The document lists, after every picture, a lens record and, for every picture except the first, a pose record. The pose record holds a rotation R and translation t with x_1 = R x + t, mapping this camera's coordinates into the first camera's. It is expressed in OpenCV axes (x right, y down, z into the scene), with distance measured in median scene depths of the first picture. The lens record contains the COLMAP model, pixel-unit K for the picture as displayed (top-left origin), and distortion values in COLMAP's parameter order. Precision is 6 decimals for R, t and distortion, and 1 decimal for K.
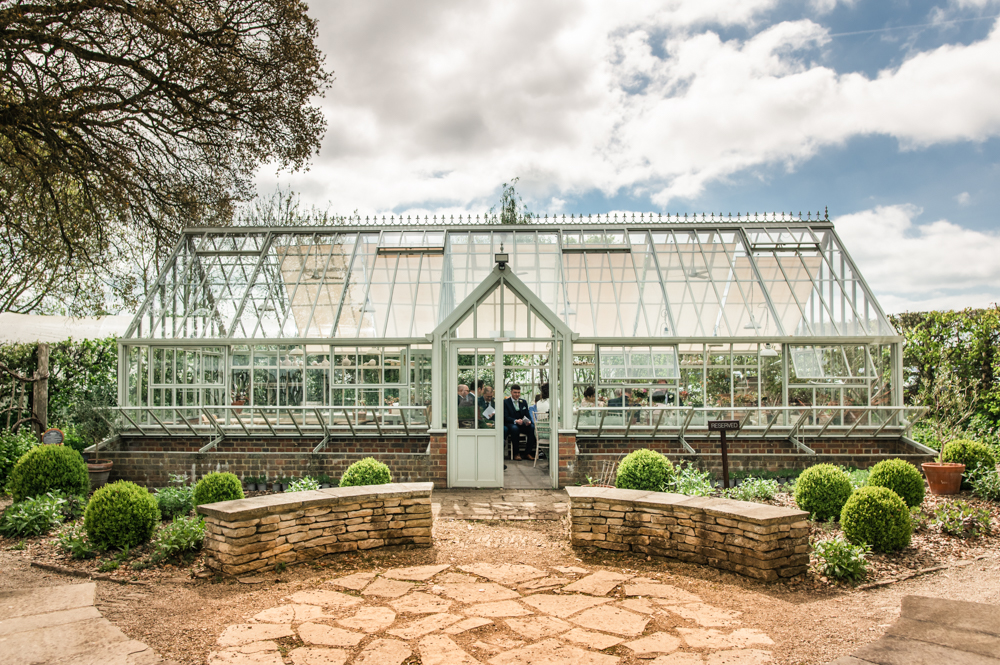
lens RADIAL K [[2670.4, 0, 500.0], [0, 2670.4, 332.5], [0, 0, 1]] dist [-0.074123, -0.439938]
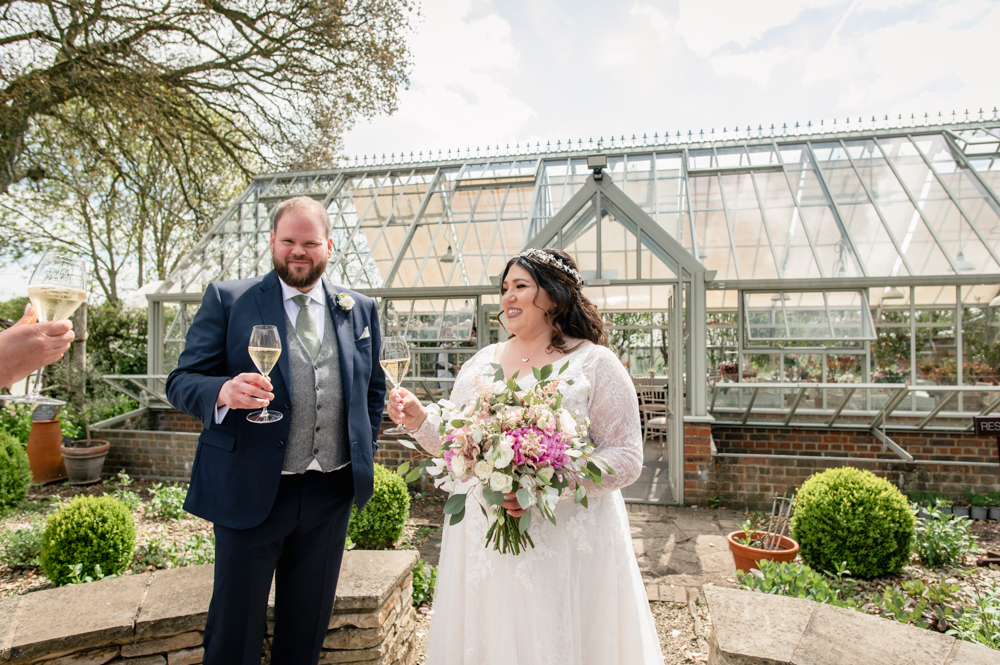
lens RADIAL K [[692.6, 0, 500.0], [0, 692.6, 332.5], [0, 0, 1]] dist [0.002458, 0.000605]
pose [[0.972497, -0.003548, -0.232888, 0.017302], [0.003588, 0.999994, -0.000252, 0.015159], [0.232888, -0.000591, 0.972503, 0.809981]]
